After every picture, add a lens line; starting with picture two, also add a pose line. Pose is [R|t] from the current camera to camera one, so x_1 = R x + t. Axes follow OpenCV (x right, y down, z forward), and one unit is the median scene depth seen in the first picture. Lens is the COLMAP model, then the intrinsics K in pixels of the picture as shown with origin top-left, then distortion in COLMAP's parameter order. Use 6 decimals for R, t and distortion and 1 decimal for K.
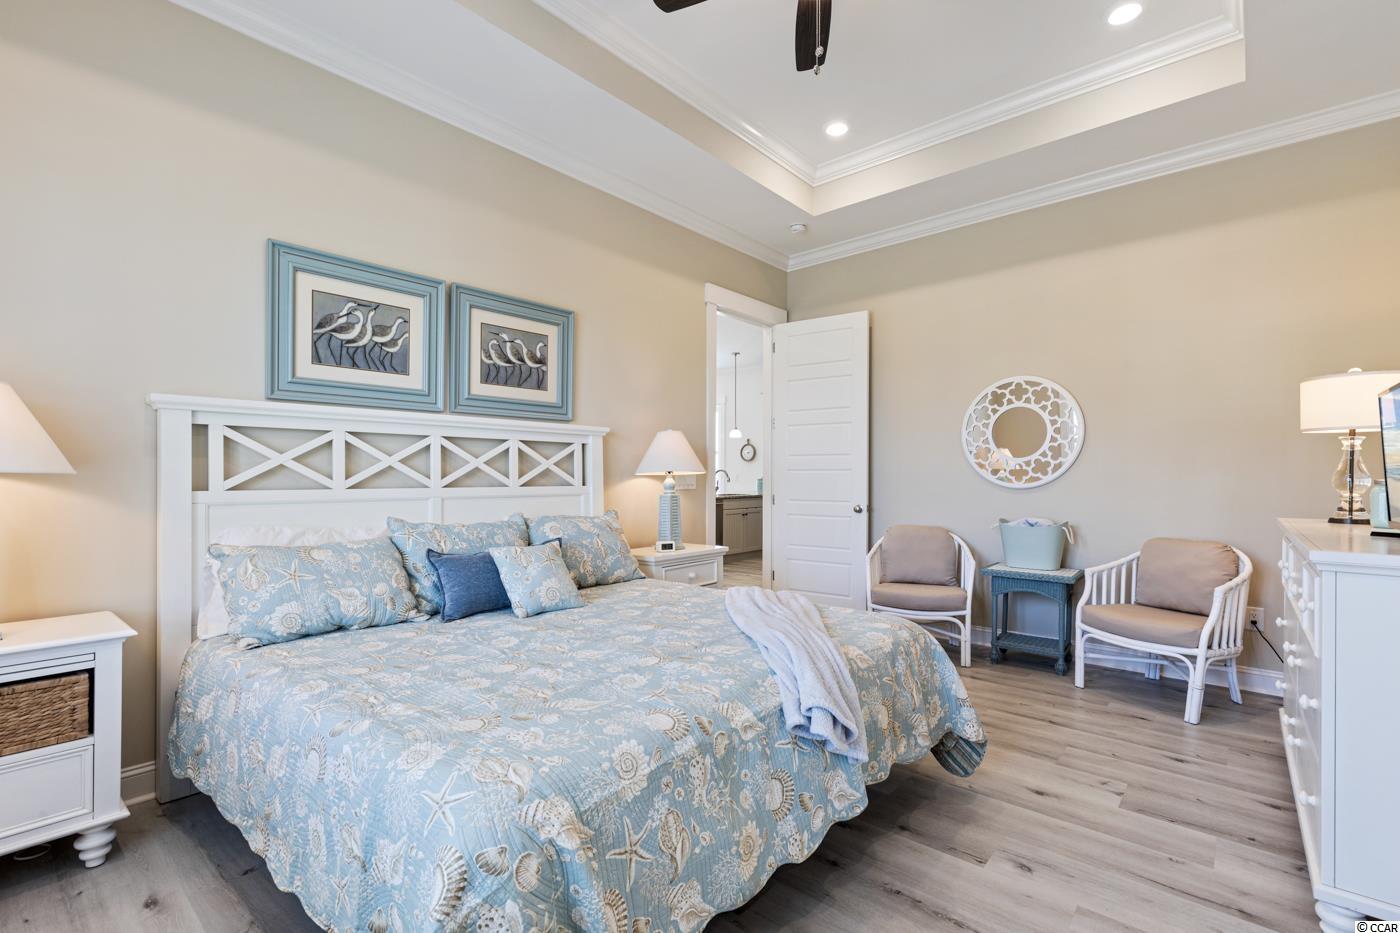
lens RADIAL K [[630.6, 0, 699.7], [0, 630.6, 473.4], [0, 0, 1]] dist [0.000495, 0.000422]
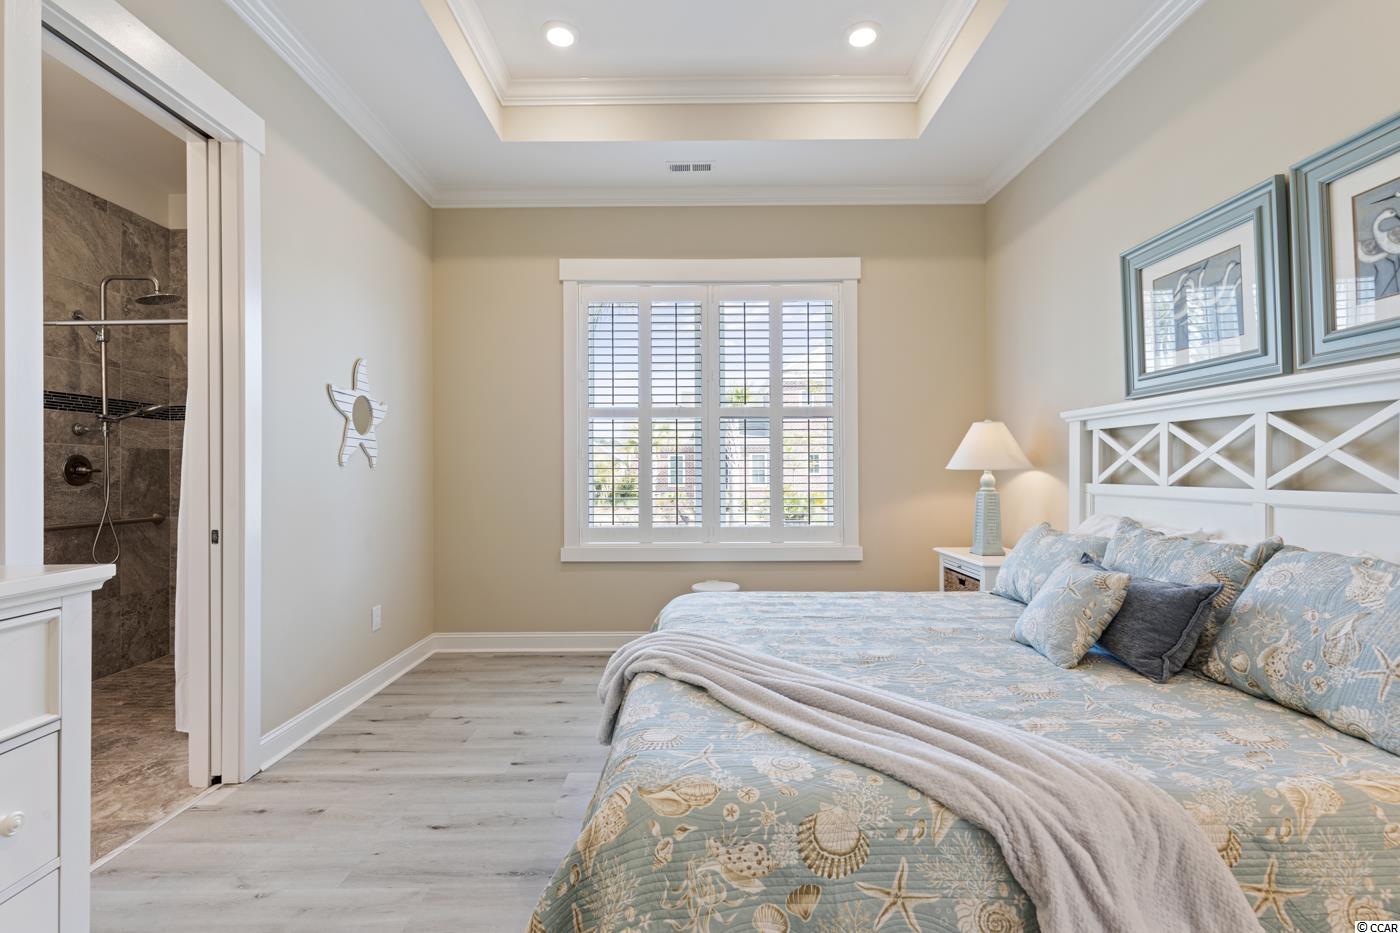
lens RADIAL K [[630.6, 0, 699.7], [0, 630.6, 473.4], [0, 0, 1]] dist [0.000495, 0.000422]
pose [[-0.756002, 0.009337, -0.654503, 0.506769], [0.008805, 0.999953, 0.004095, -0.002148], [0.654510, -0.002667, -0.756048, 1.155339]]
